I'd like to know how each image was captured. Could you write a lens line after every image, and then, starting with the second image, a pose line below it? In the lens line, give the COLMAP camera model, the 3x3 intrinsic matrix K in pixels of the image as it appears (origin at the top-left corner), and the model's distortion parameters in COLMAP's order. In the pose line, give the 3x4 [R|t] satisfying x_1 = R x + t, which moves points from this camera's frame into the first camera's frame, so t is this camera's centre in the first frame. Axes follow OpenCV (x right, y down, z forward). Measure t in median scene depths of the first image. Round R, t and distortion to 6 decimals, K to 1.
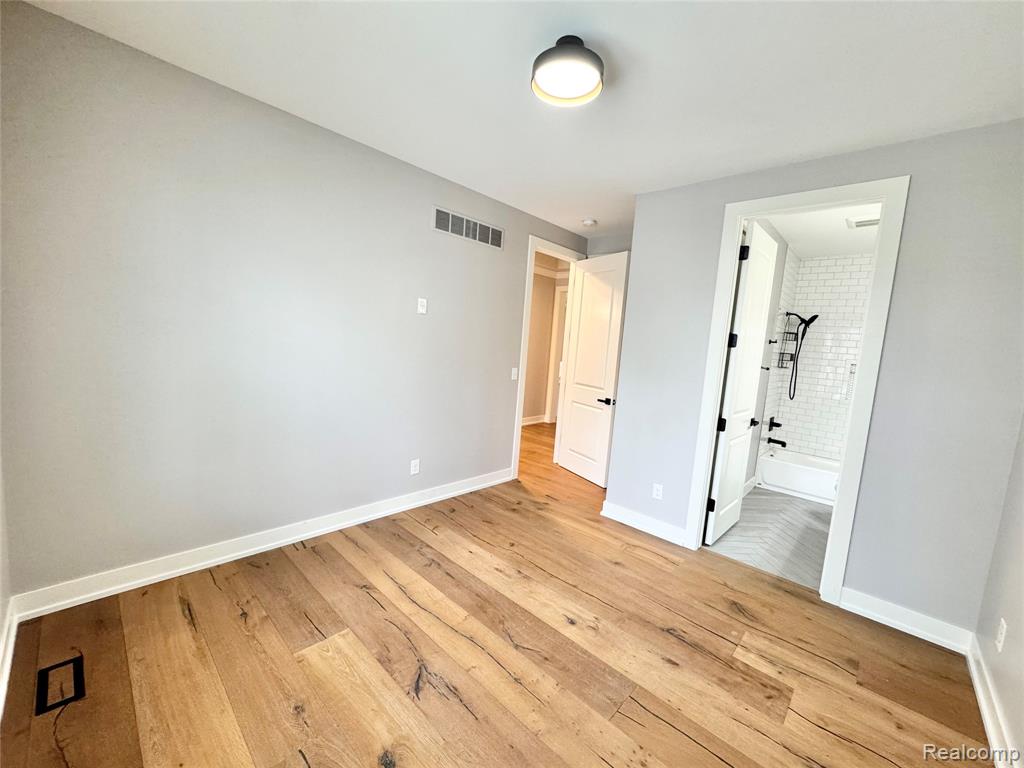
lens RADIAL K [[408.7, 0, 508.8], [0, 408.7, 384.4], [0, 0, 1]] dist [-0.003143, -0.000405]
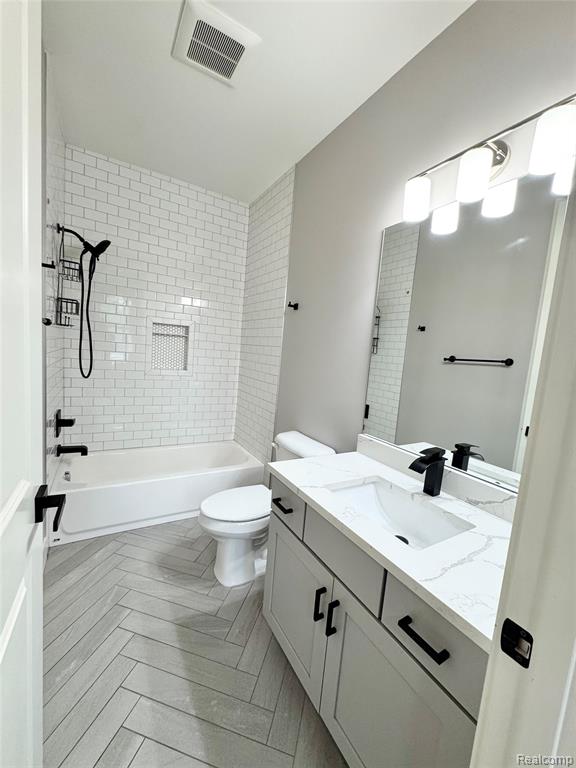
lens RADIAL K [[306.5, 0, 288.7], [0, 306.5, 382.6], [0, 0, 1]] dist [-0.003143, -0.000405]
pose [[0.280982, -0.149443, 0.948006, 0.341939], [0.045761, 0.988764, 0.142305, -0.008169], [-0.958621, 0.003397, 0.284664, 0.579537]]
